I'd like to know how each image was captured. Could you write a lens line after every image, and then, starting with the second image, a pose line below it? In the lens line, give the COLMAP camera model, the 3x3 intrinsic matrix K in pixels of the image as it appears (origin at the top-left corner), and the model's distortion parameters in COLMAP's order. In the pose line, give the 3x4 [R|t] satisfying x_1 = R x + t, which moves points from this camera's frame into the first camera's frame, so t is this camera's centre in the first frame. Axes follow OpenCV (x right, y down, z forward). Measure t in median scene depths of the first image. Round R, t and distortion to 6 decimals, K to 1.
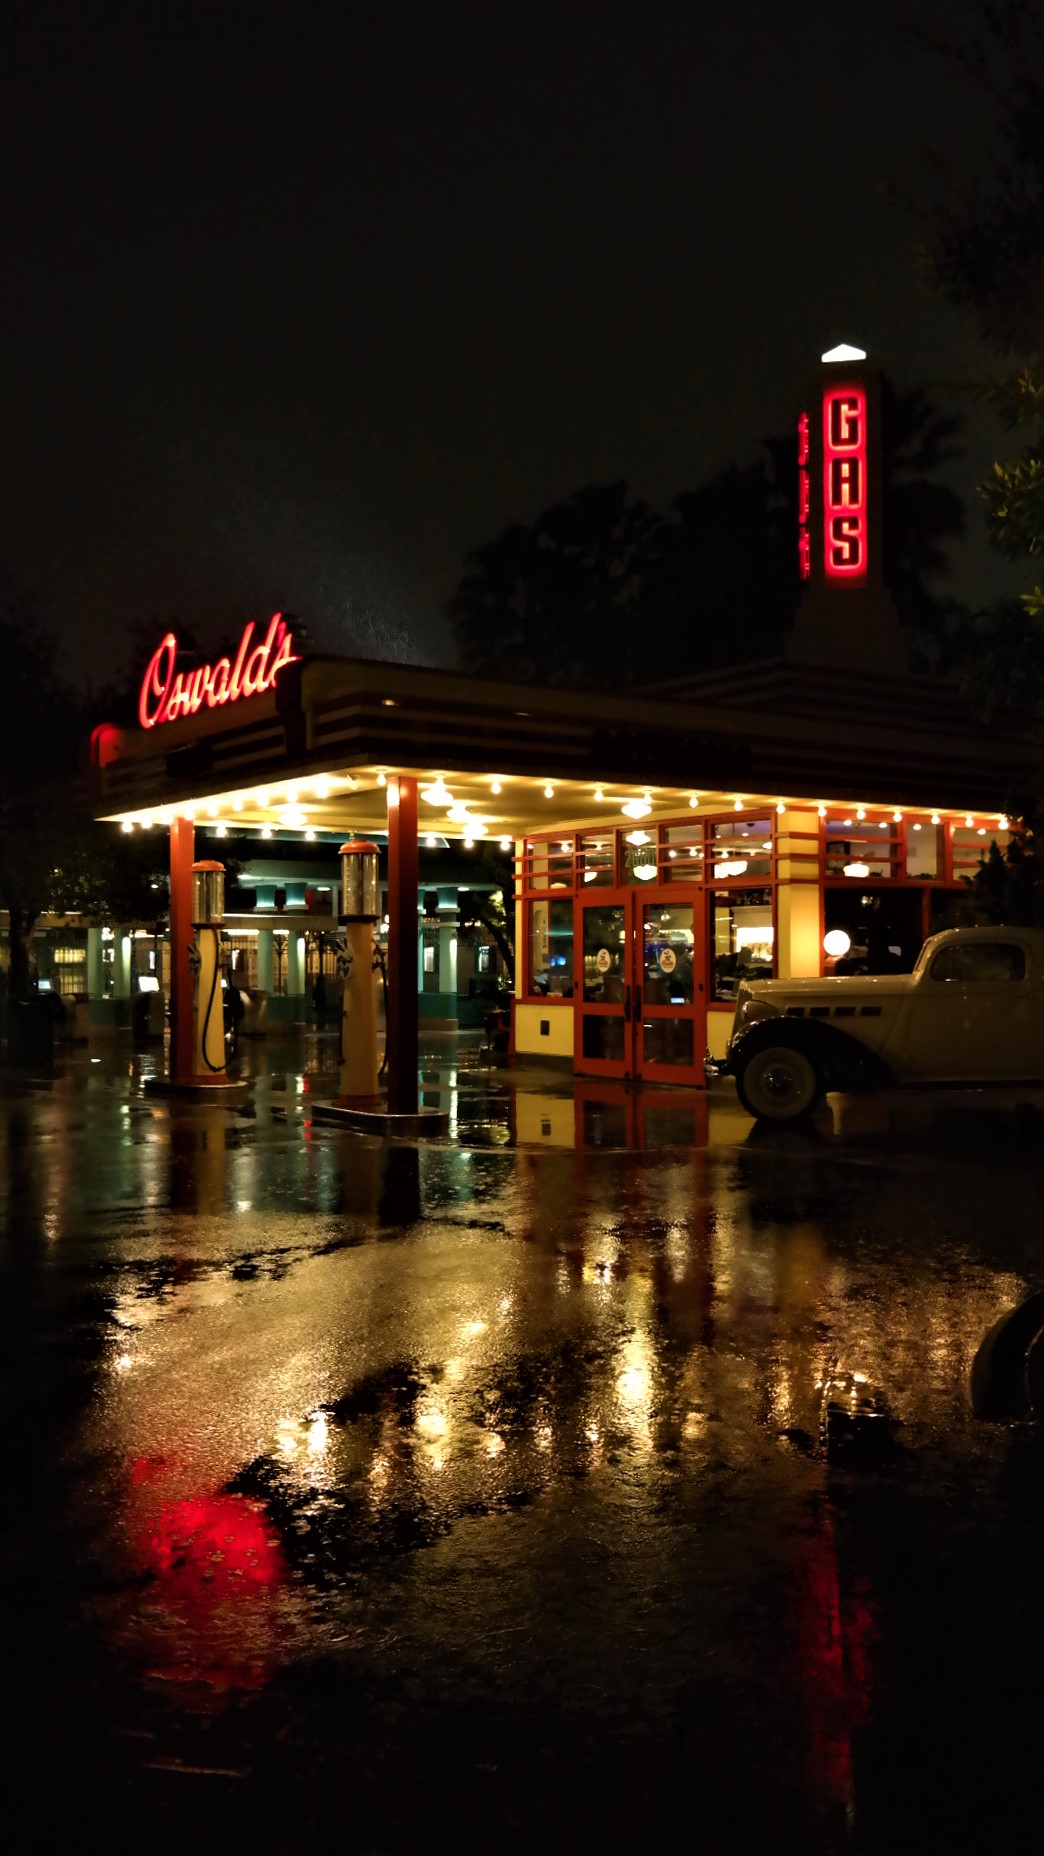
lens RADIAL K [[1507.2, 0, 522.0], [0, 1507.2, 928.0], [0, 0, 1]] dist [-0.000510, -0.002833]
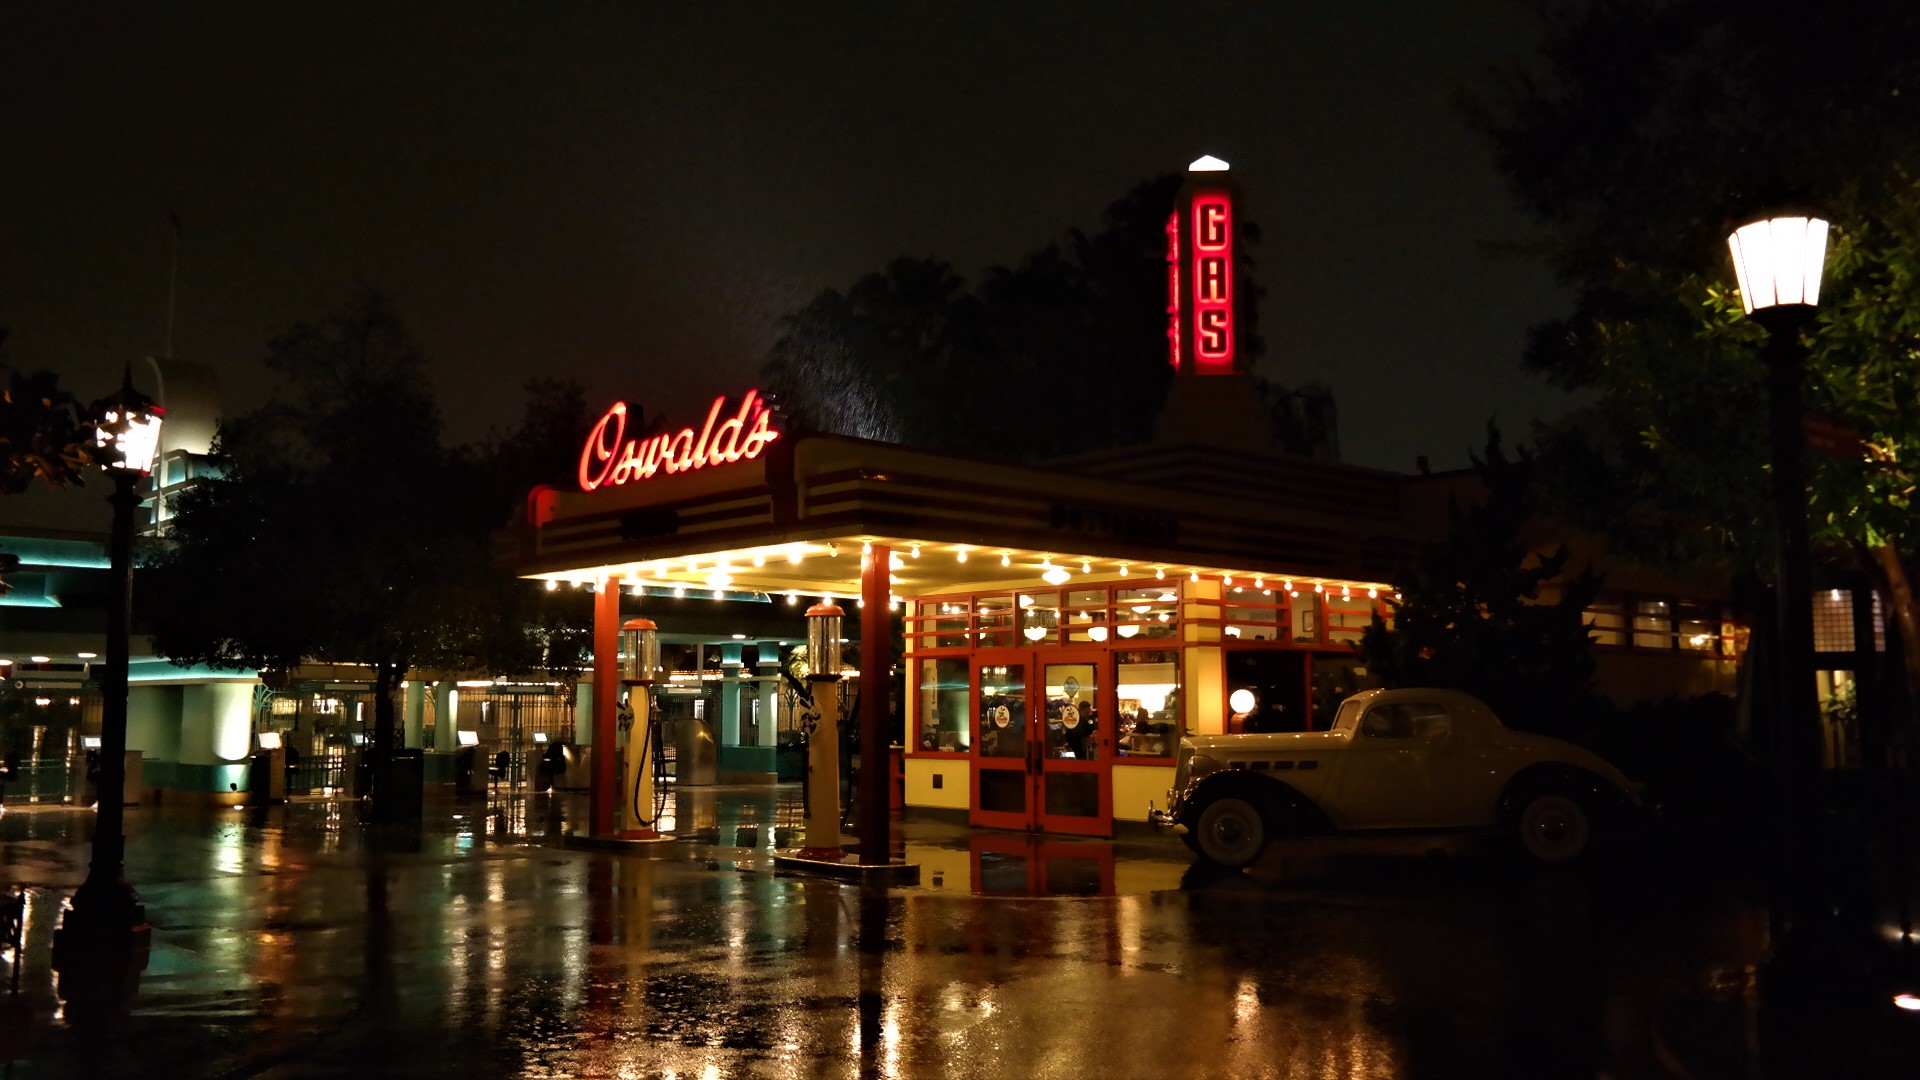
lens RADIAL K [[1559.2, 0, 861.9], [0, 1559.2, 540.3], [0, 0, 1]] dist [-0.000510, -0.002833]
pose [[0.991426, 0.015901, 0.129696, -0.198293], [-0.004592, 0.996195, -0.087036, -0.006301], [-0.130586, 0.085695, 0.987726, -0.078401]]
